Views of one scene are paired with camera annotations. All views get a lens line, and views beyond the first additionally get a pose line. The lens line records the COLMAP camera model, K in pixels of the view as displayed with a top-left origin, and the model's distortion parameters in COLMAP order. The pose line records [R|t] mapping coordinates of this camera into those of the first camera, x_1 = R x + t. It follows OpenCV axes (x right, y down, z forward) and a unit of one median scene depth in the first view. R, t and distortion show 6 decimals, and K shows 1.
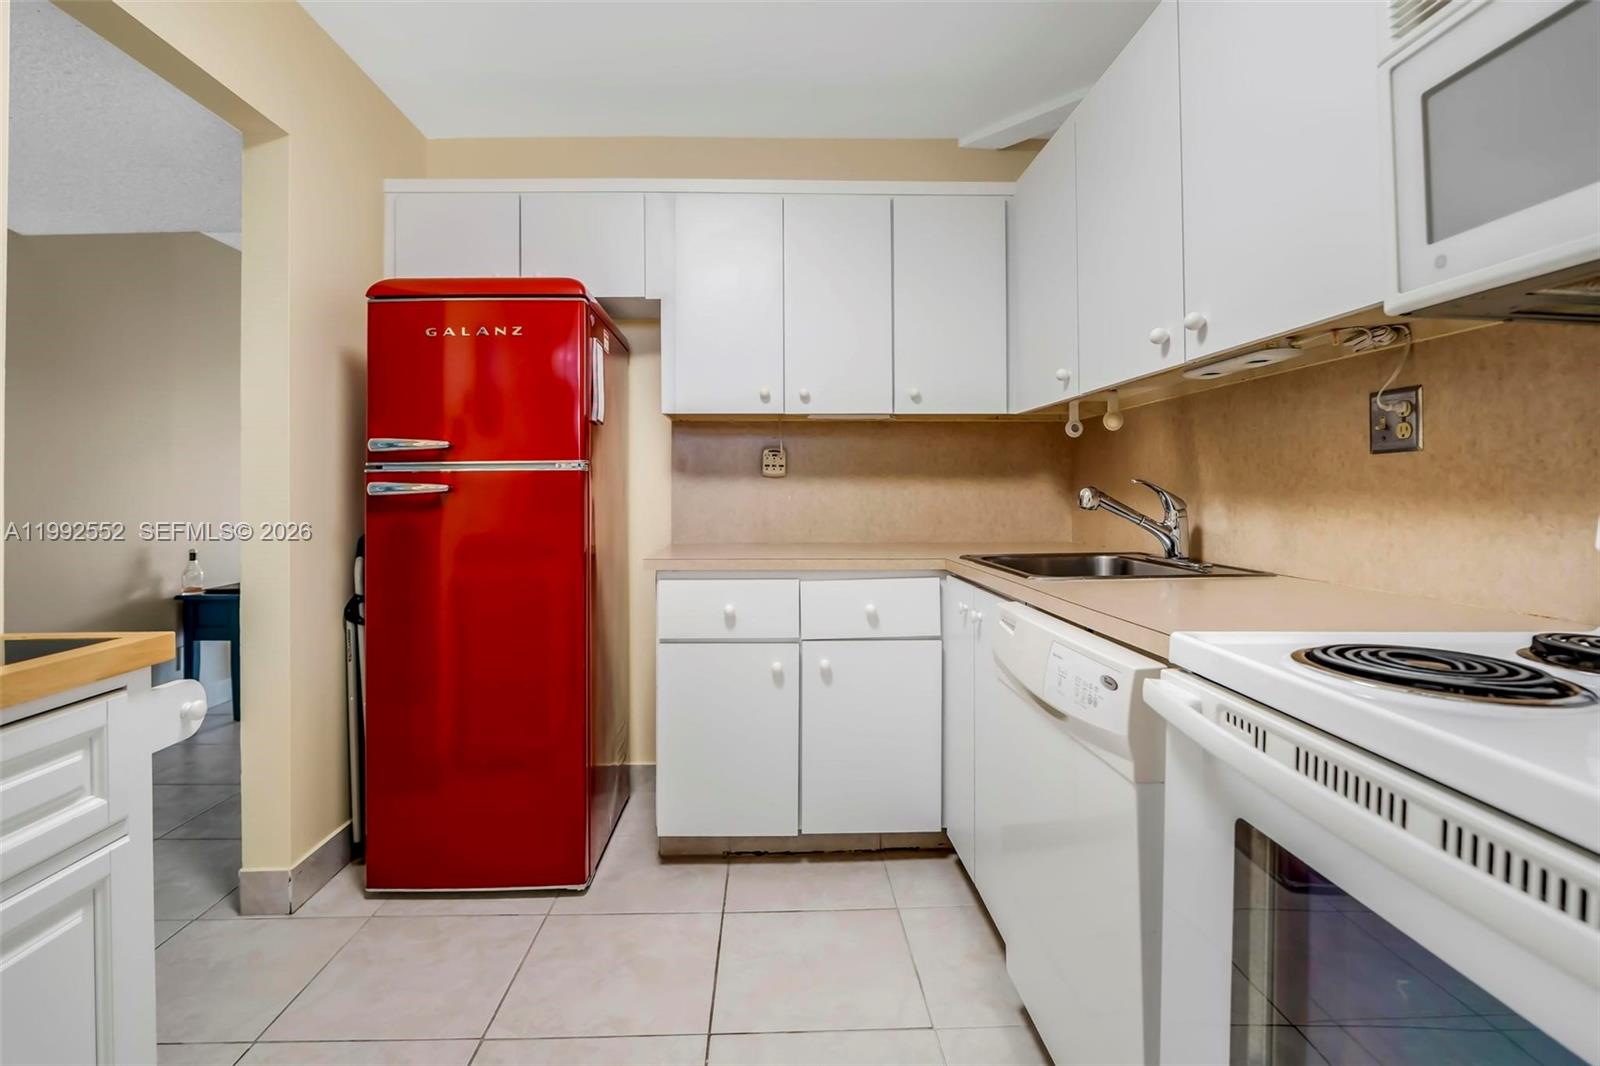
lens RADIAL K [[751.6, 0, 797.6], [0, 751.6, 505.1], [0, 0, 1]] dist [-0.033675, 0.011883]
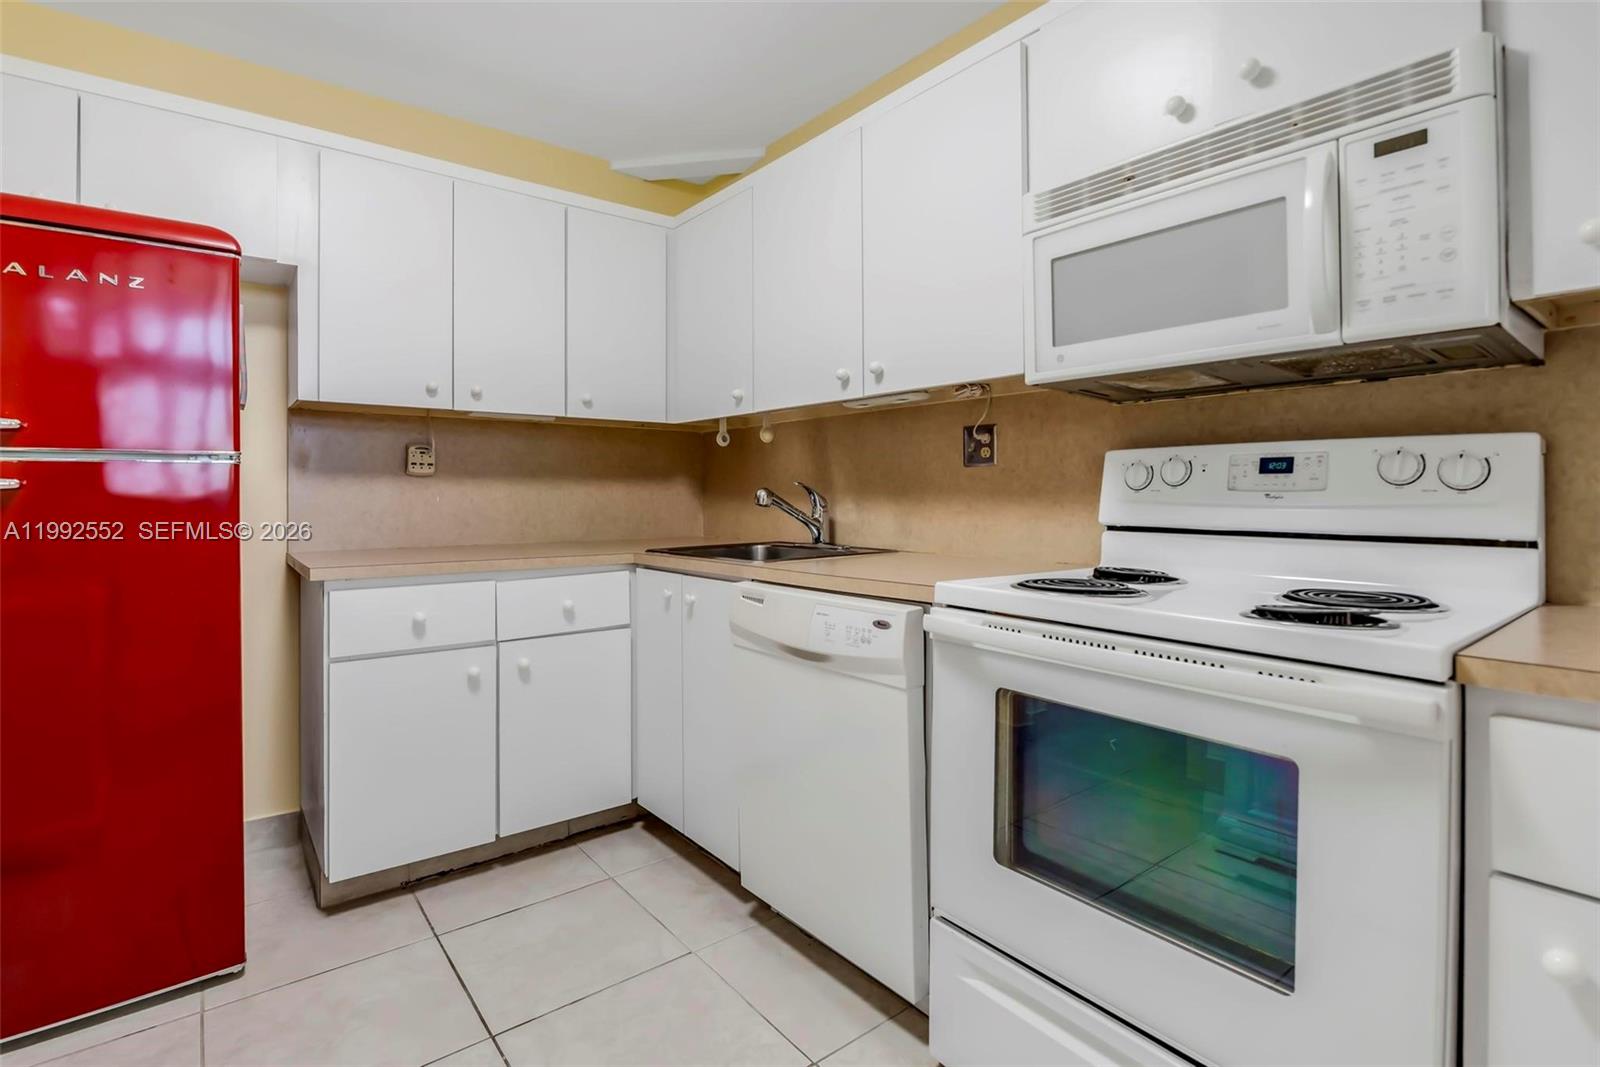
lens RADIAL K [[744.4, 0, 802.5], [0, 744.4, 518.0], [0, 0, 1]] dist [-0.019853, 0.000071]
pose [[0.806966, -0.016499, 0.590368, -0.255458], [0.009037, 0.999838, 0.015590, 0.005861], [-0.590529, -0.007246, 0.806984, -0.023326]]
